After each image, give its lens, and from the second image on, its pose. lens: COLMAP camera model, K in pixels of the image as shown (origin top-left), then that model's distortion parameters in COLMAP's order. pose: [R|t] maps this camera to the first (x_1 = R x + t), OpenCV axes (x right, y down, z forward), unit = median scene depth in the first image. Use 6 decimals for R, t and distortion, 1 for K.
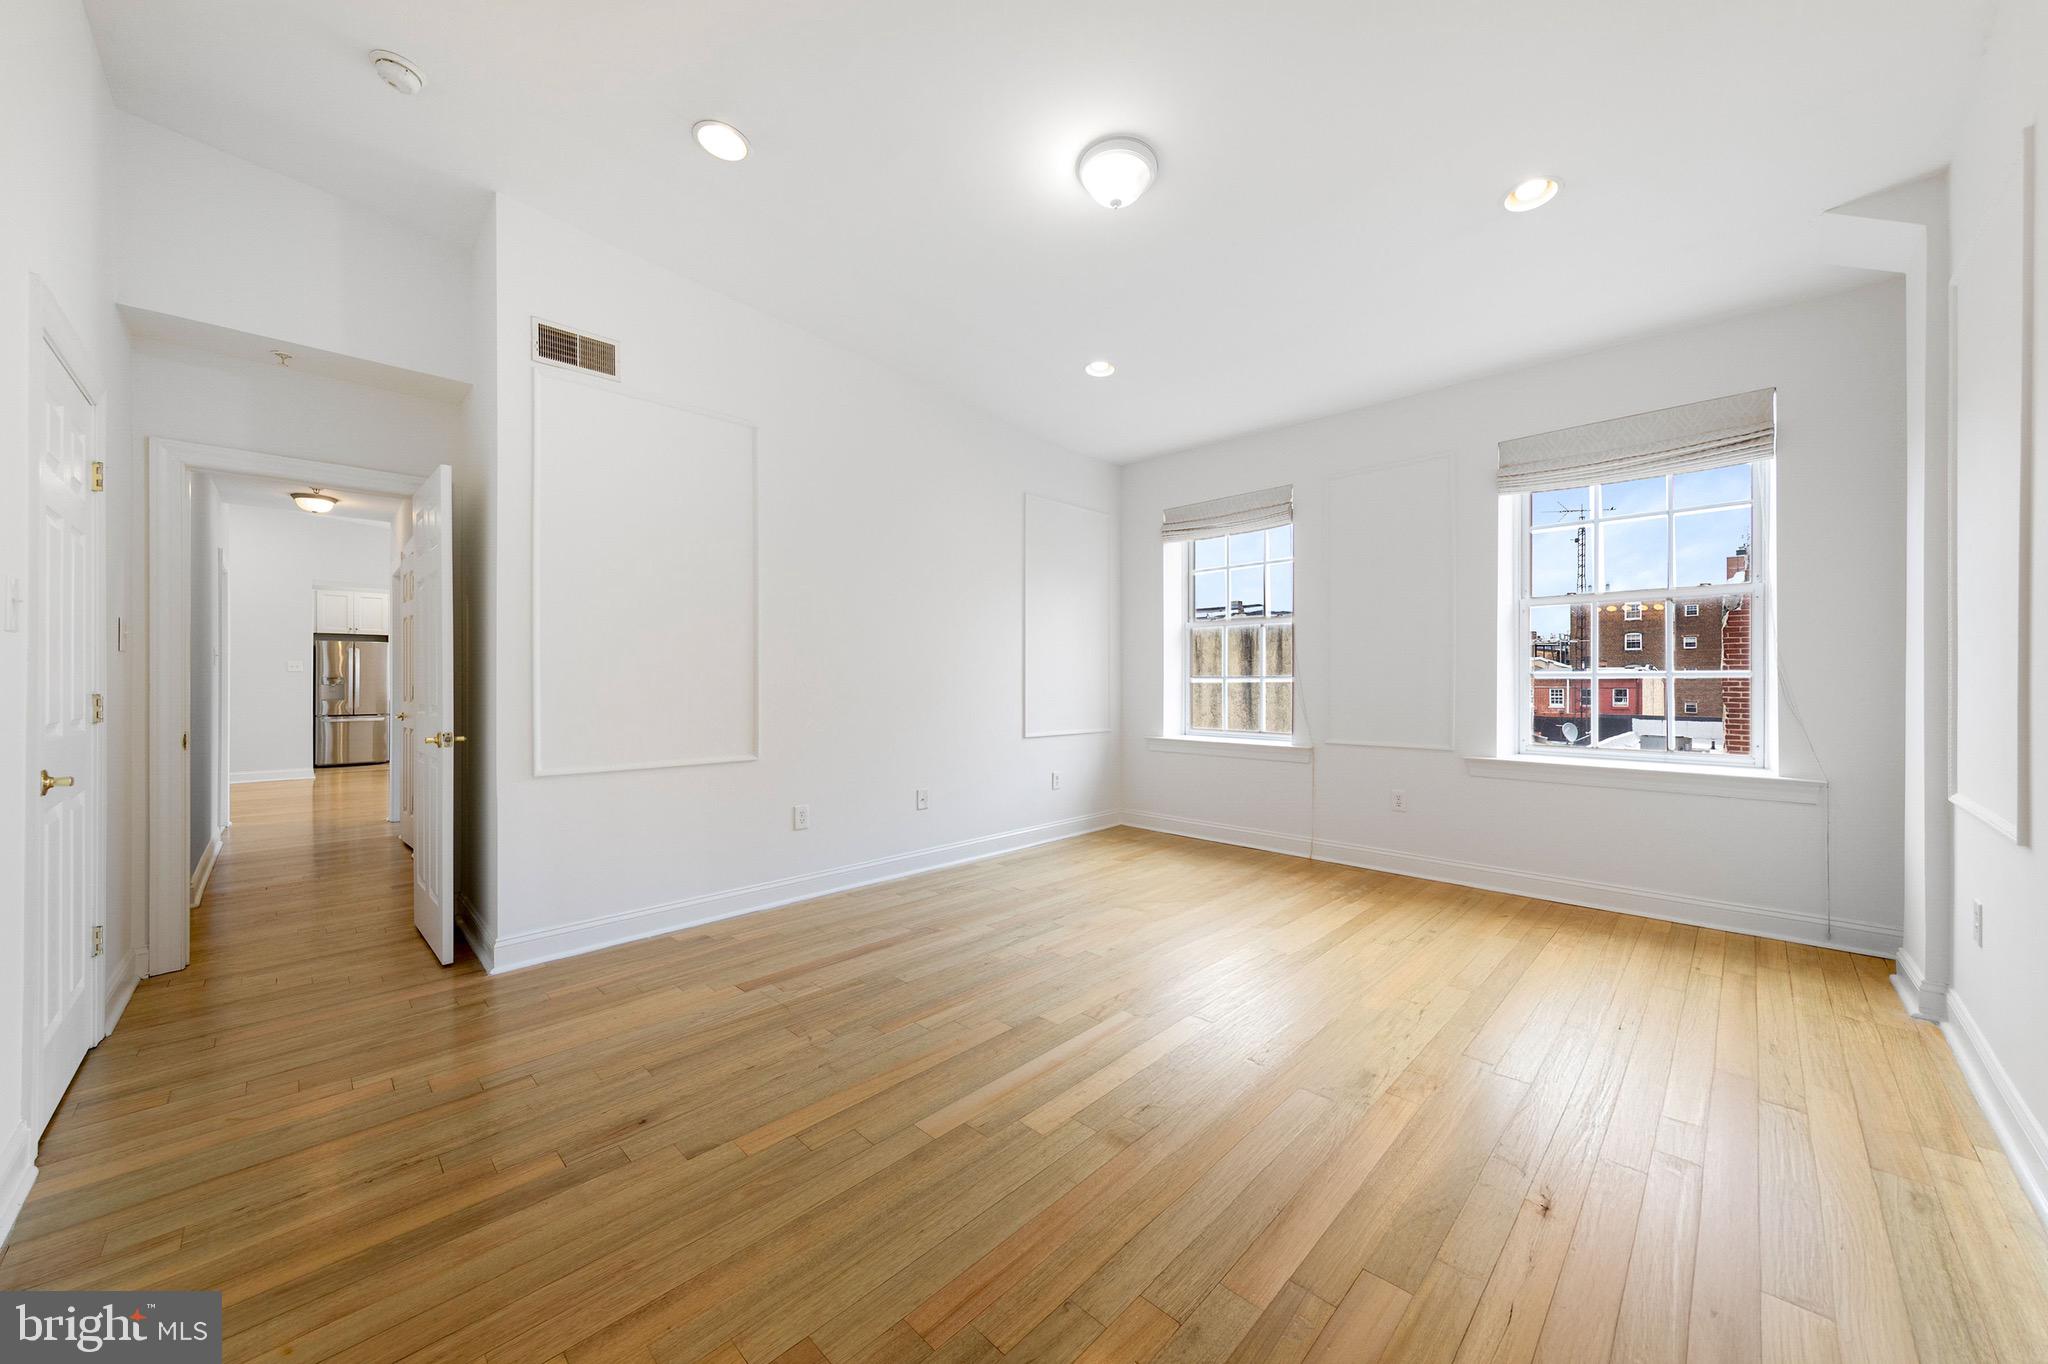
lens RADIAL K [[735.1, 0, 1020.0], [0, 735.1, 680.8], [0, 0, 1]] dist [0.001358, 0.000016]
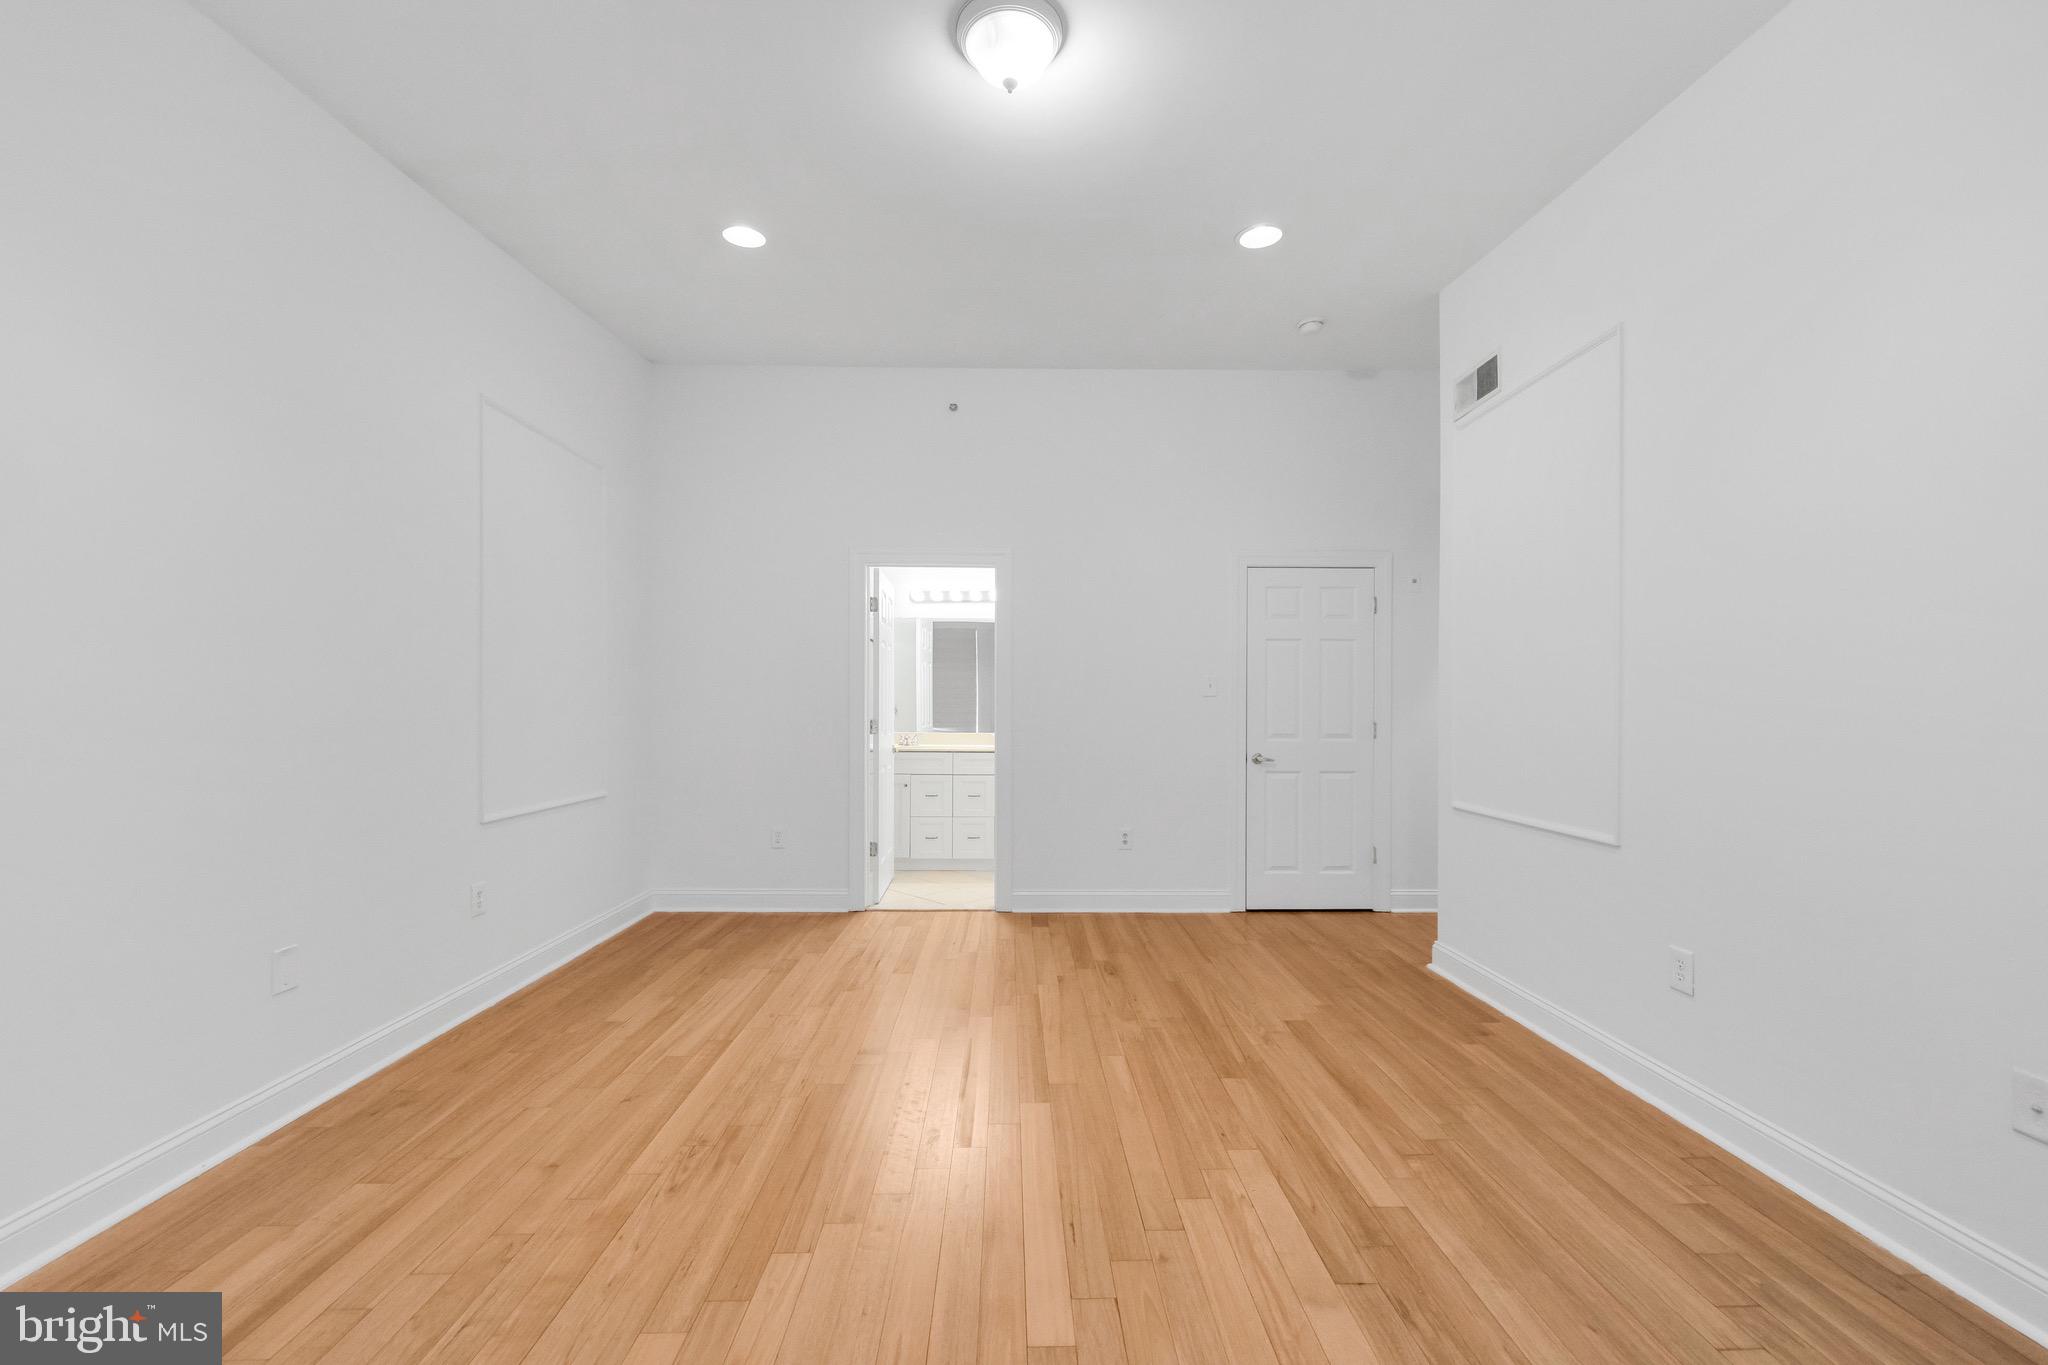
lens RADIAL K [[801.4, 0, 1017.5], [0, 801.4, 702.0], [0, 0, 1]] dist [0.006958, -0.000826]
pose [[-0.699453, -0.000224, -0.714679, 0.603740], [0.001645, 0.999997, -0.001924, -0.020068], [0.714677, -0.002521, -0.699450, 1.325439]]
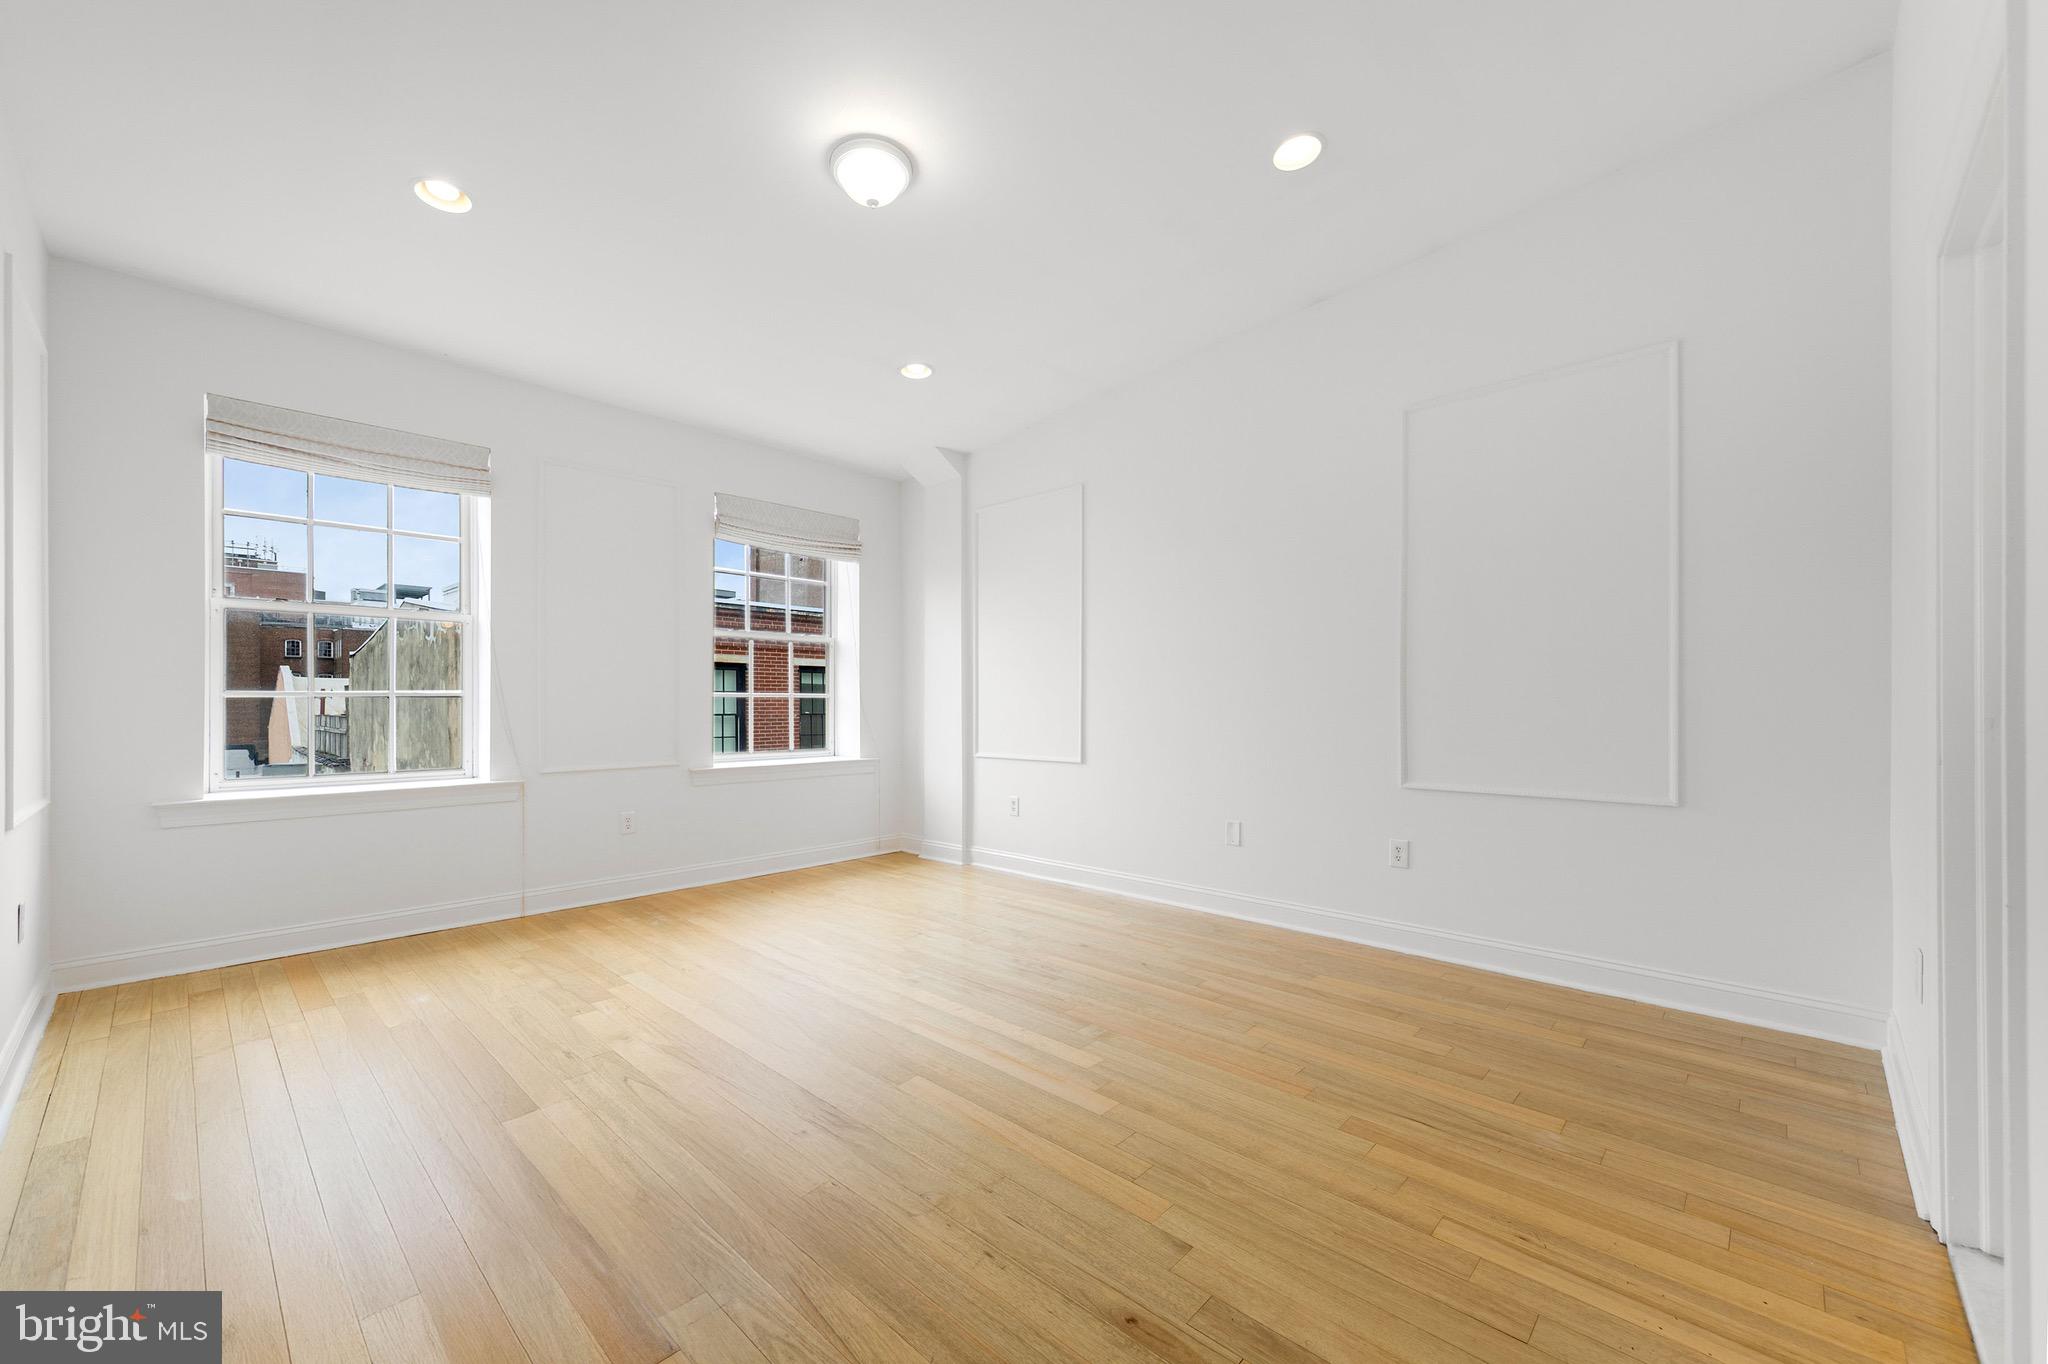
lens RADIAL K [[801.4, 0, 1040.5], [0, 801.4, 701.2], [0, 0, 1]] dist [0.006958, -0.000826]
pose [[-0.036627, 0.001906, 0.999327, -0.782356], [0.001568, 0.999997, -0.001850, 0.008124], [-0.999328, 0.001499, -0.036630, 0.684411]]
